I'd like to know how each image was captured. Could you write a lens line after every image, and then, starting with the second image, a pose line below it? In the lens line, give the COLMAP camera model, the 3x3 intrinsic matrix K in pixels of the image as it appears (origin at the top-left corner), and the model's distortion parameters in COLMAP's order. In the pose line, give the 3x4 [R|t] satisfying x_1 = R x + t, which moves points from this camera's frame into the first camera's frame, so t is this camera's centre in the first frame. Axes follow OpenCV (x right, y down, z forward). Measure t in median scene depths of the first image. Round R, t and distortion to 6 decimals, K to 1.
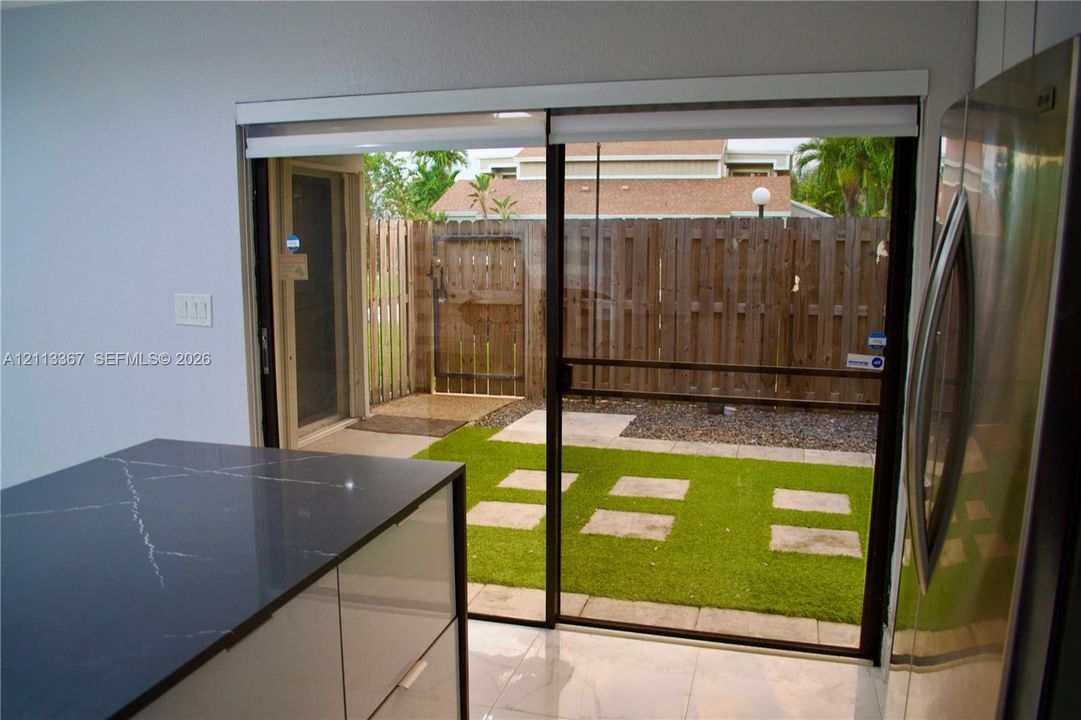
lens RADIAL K [[859.5, 0, 532.6], [0, 859.5, 364.3], [0, 0, 1]] dist [-0.083345, 0.003325]
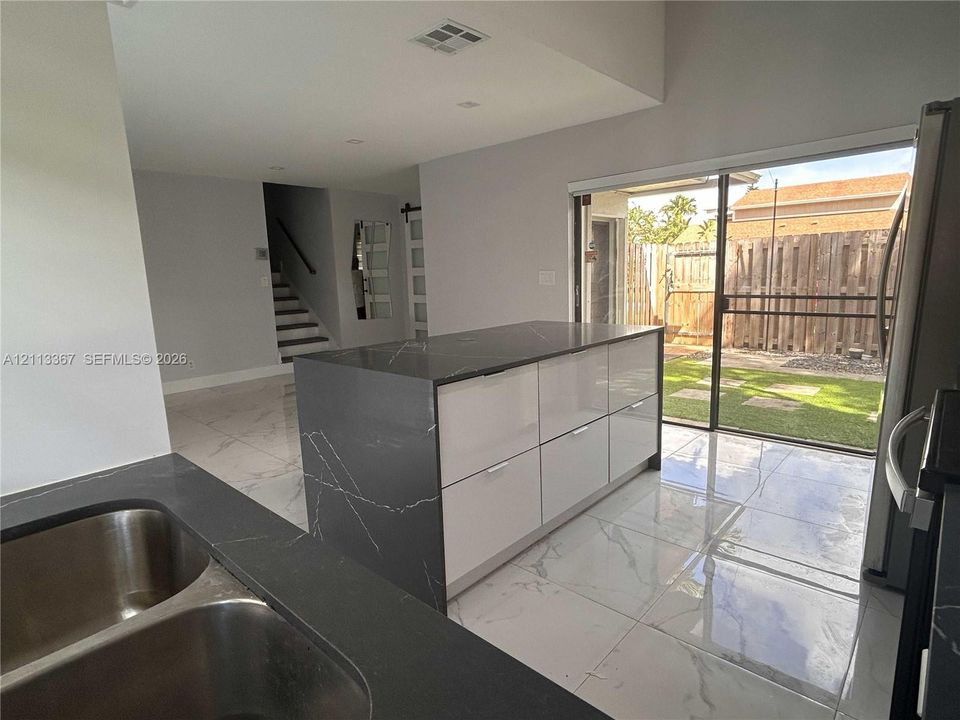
lens RADIAL K [[528.3, 0, 480.0], [0, 528.3, 360.0], [0, 0, 1]] dist [-0.005161, -0.001070]
pose [[0.894395, 0.041325, -0.445364, 0.068697], [-0.030234, 0.999031, 0.031981, 0.102845], [0.446254, -0.015138, 0.894778, -0.303178]]
